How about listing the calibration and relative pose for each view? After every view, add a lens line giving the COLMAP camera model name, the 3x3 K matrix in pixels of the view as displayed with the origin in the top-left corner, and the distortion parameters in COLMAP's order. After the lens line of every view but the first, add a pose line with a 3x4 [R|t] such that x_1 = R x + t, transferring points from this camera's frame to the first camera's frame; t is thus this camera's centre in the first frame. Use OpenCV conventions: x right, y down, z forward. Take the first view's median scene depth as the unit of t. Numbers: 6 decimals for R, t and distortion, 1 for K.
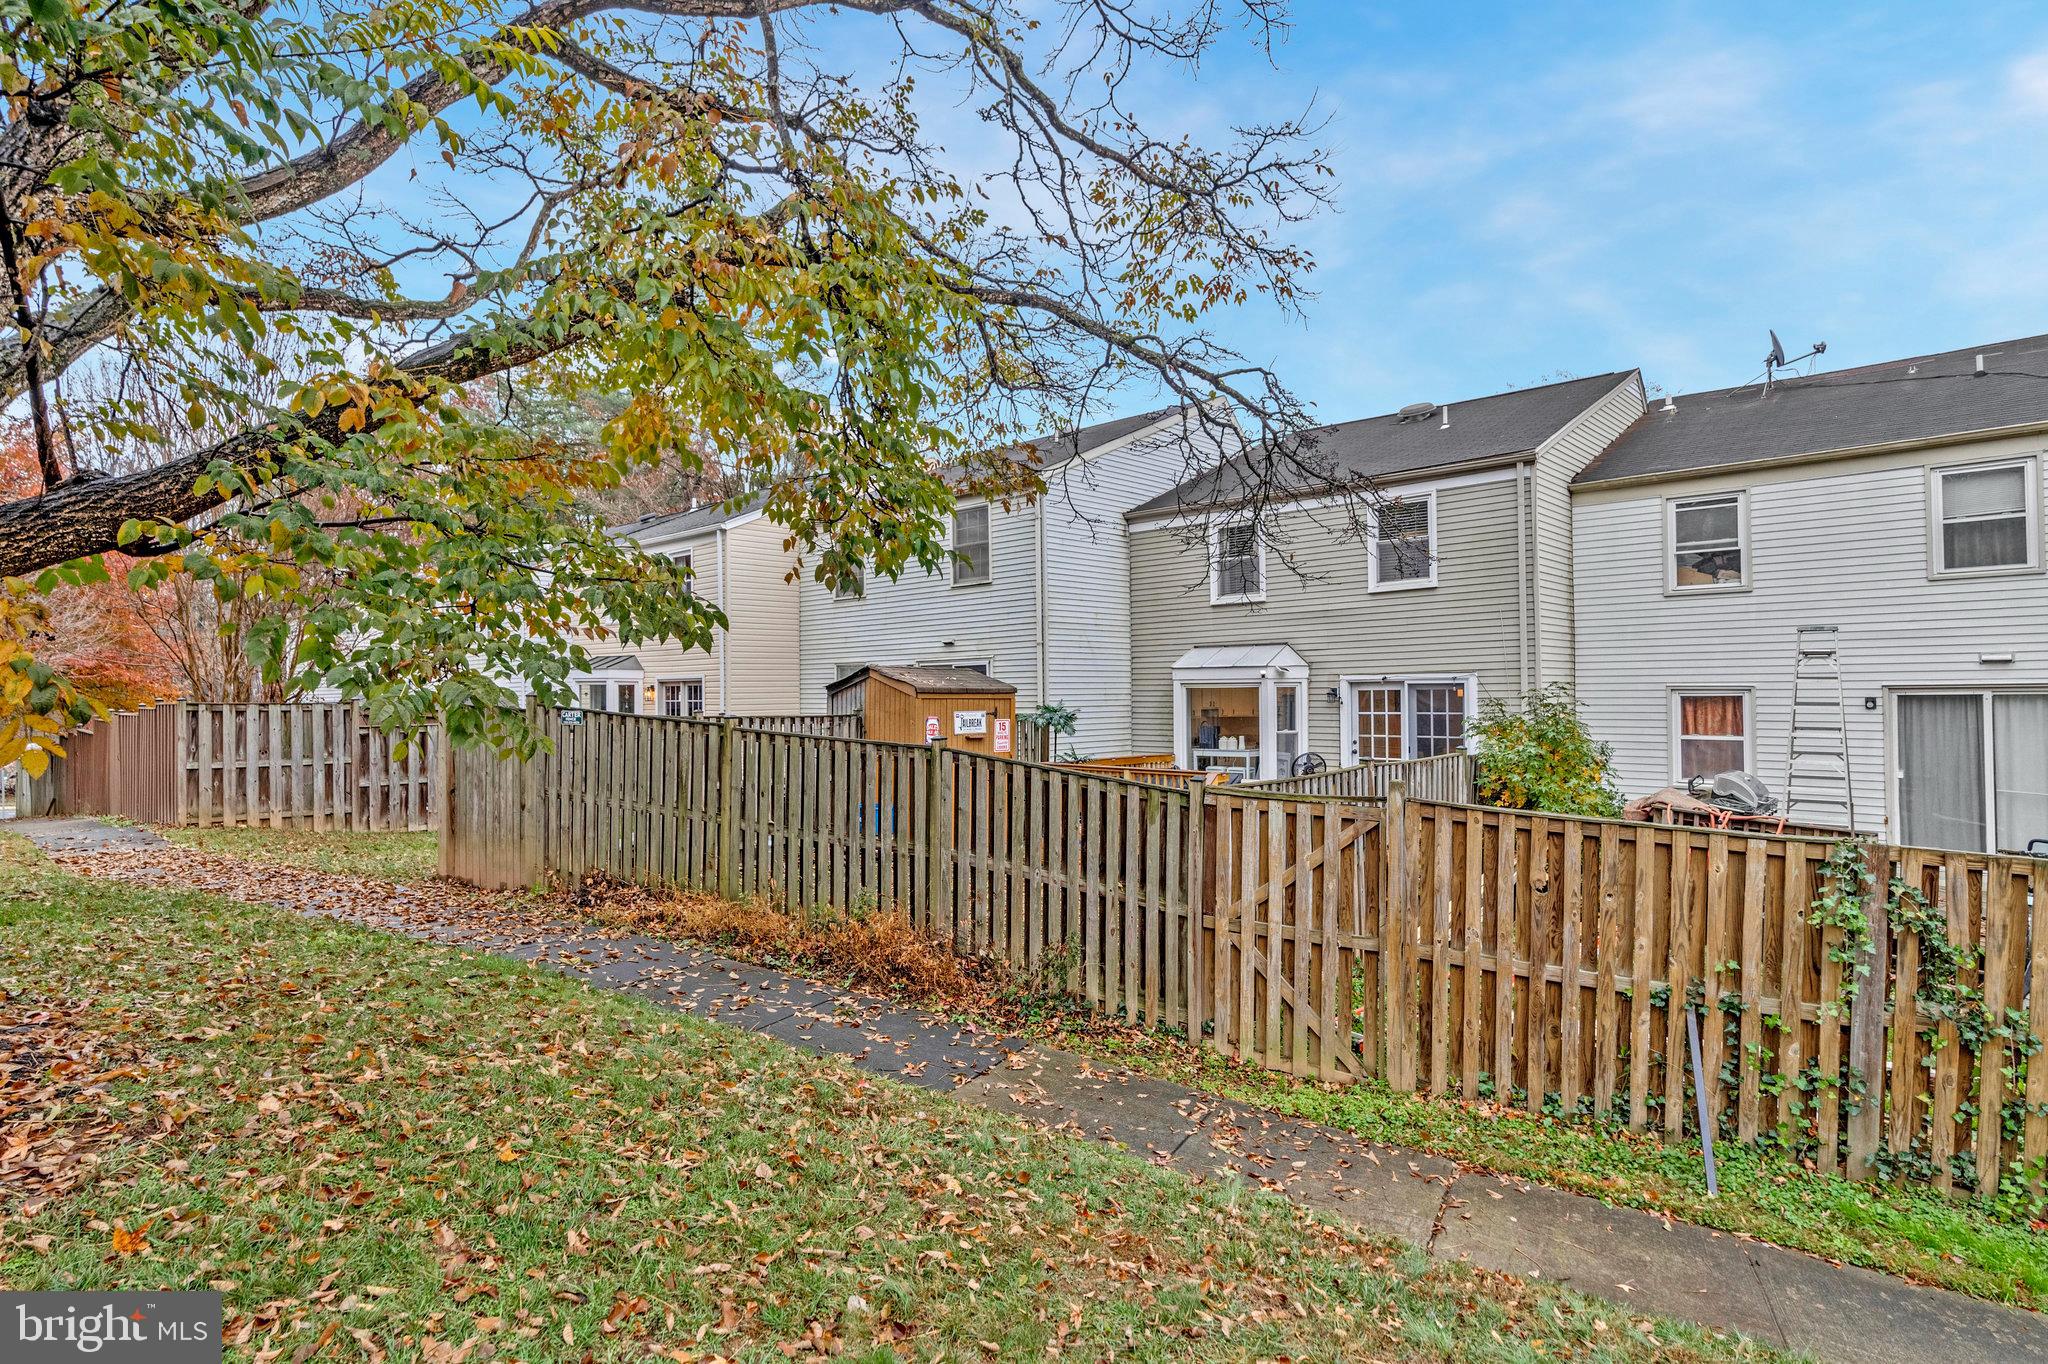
lens RADIAL K [[1081.0, 0, 1024.0], [0, 1081.0, 682.0], [0, 0, 1]] dist [0.000468, 0.000038]
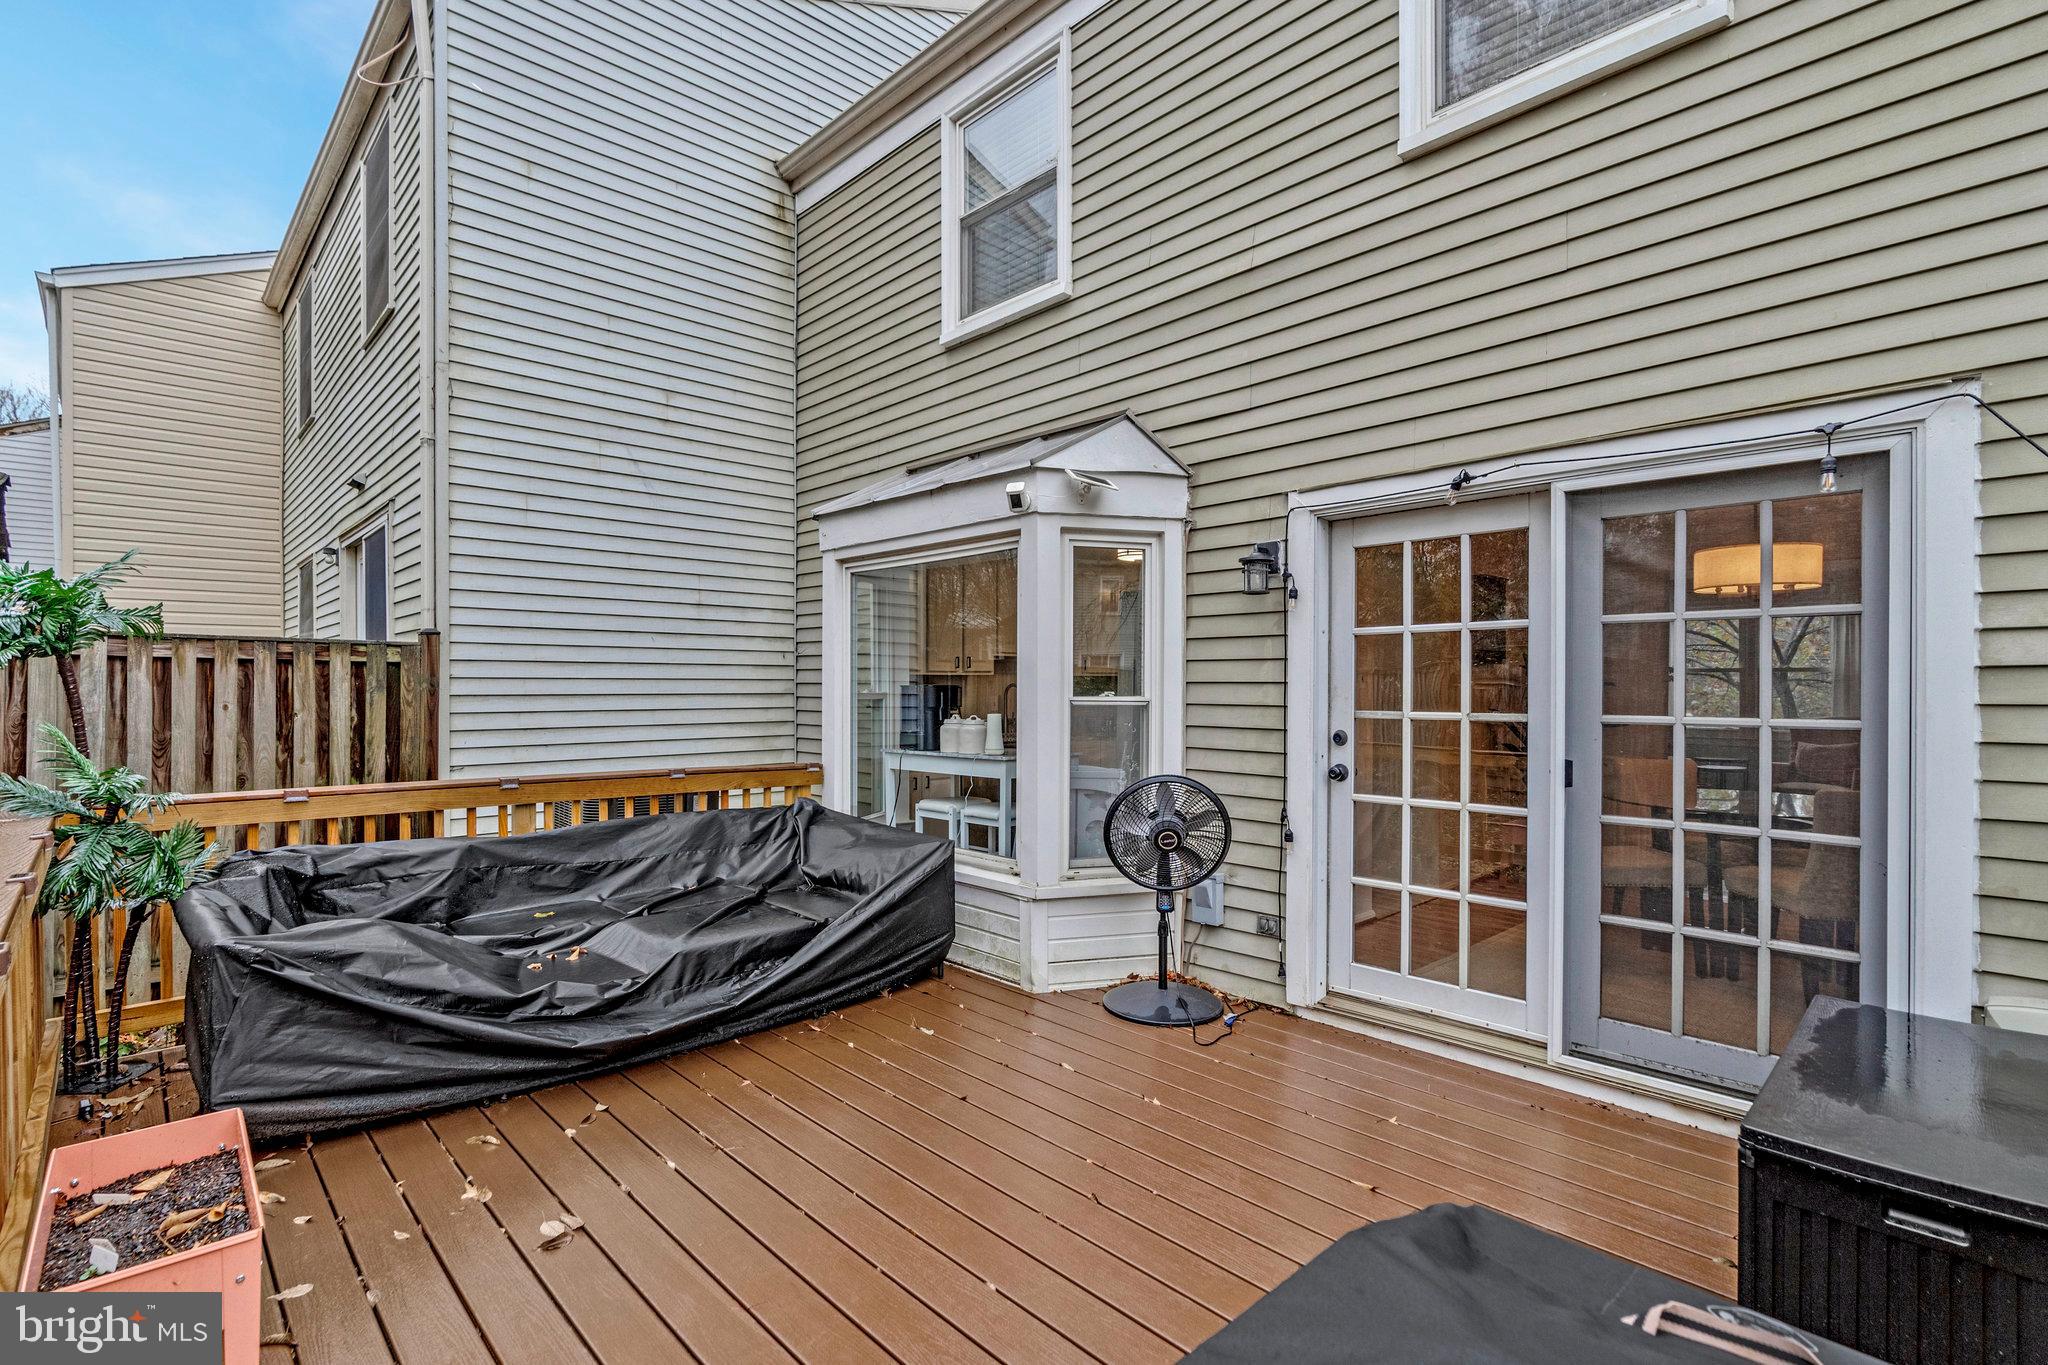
lens RADIAL K [[945.7, 0, 1024.0], [0, 945.7, 682.5], [0, 0, 1]] dist [-0.007593, -0.000122]
pose [[0.998399, 0.008656, -0.055906, 0.239604], [-0.008161, 0.999926, 0.009073, 0.040216], [0.055980, -0.008602, 0.998395, 0.758098]]
